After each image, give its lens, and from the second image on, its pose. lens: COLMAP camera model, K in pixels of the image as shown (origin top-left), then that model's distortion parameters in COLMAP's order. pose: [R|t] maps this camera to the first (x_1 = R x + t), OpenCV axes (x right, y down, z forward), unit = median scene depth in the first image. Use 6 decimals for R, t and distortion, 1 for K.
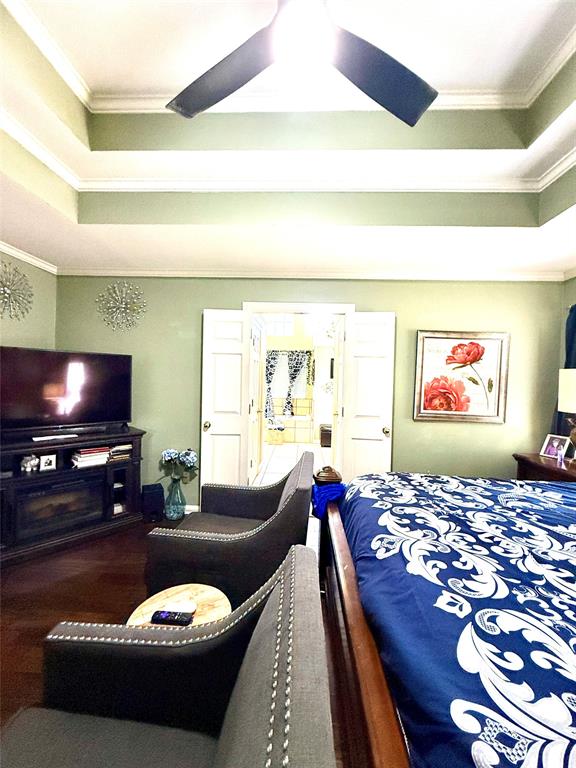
lens RADIAL K [[306.2, 0, 286.2], [0, 306.2, 383.3], [0, 0, 1]] dist [0.000084, 0.000336]
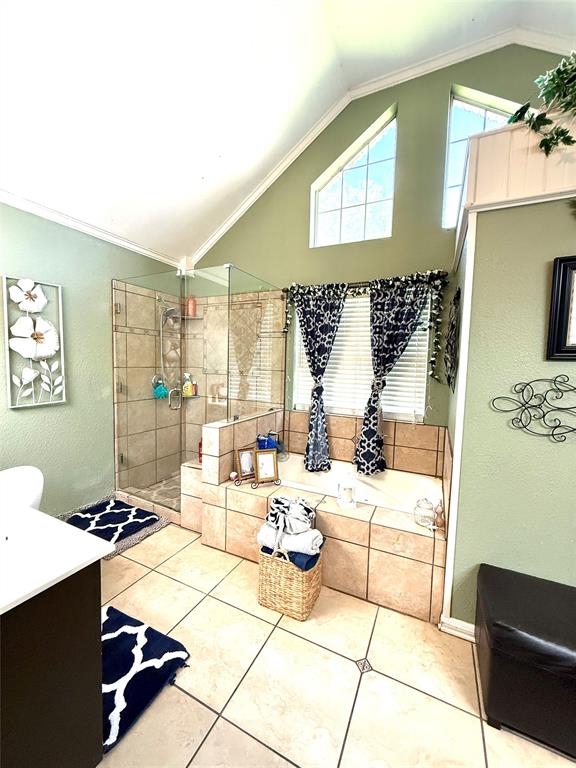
lens RADIAL K [[306.2, 0, 287.5], [0, 306.2, 383.0], [0, 0, 1]] dist [0.000084, 0.000336]
pose [[0.916519, 0.022848, -0.399339, 0.059109], [-0.005844, 0.999026, 0.043747, -0.007182], [0.399949, -0.037761, 0.915759, 0.648026]]
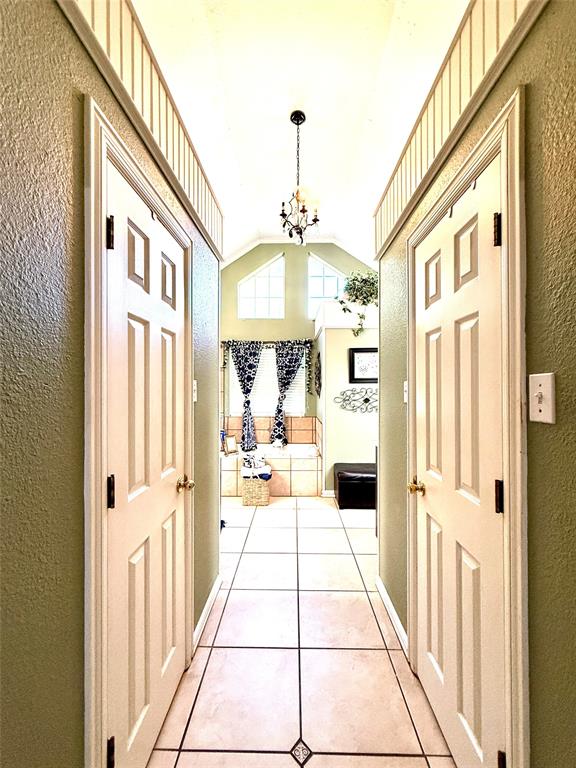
lens RADIAL K [[306.2, 0, 286.7], [0, 306.2, 384.7], [0, 0, 1]] dist [0.000084, 0.000336]
pose [[0.999324, -0.027968, 0.023844, 0.010867], [0.028427, 0.999413, -0.019141, -0.004216], [-0.023294, 0.019806, 0.999532, 0.373530]]
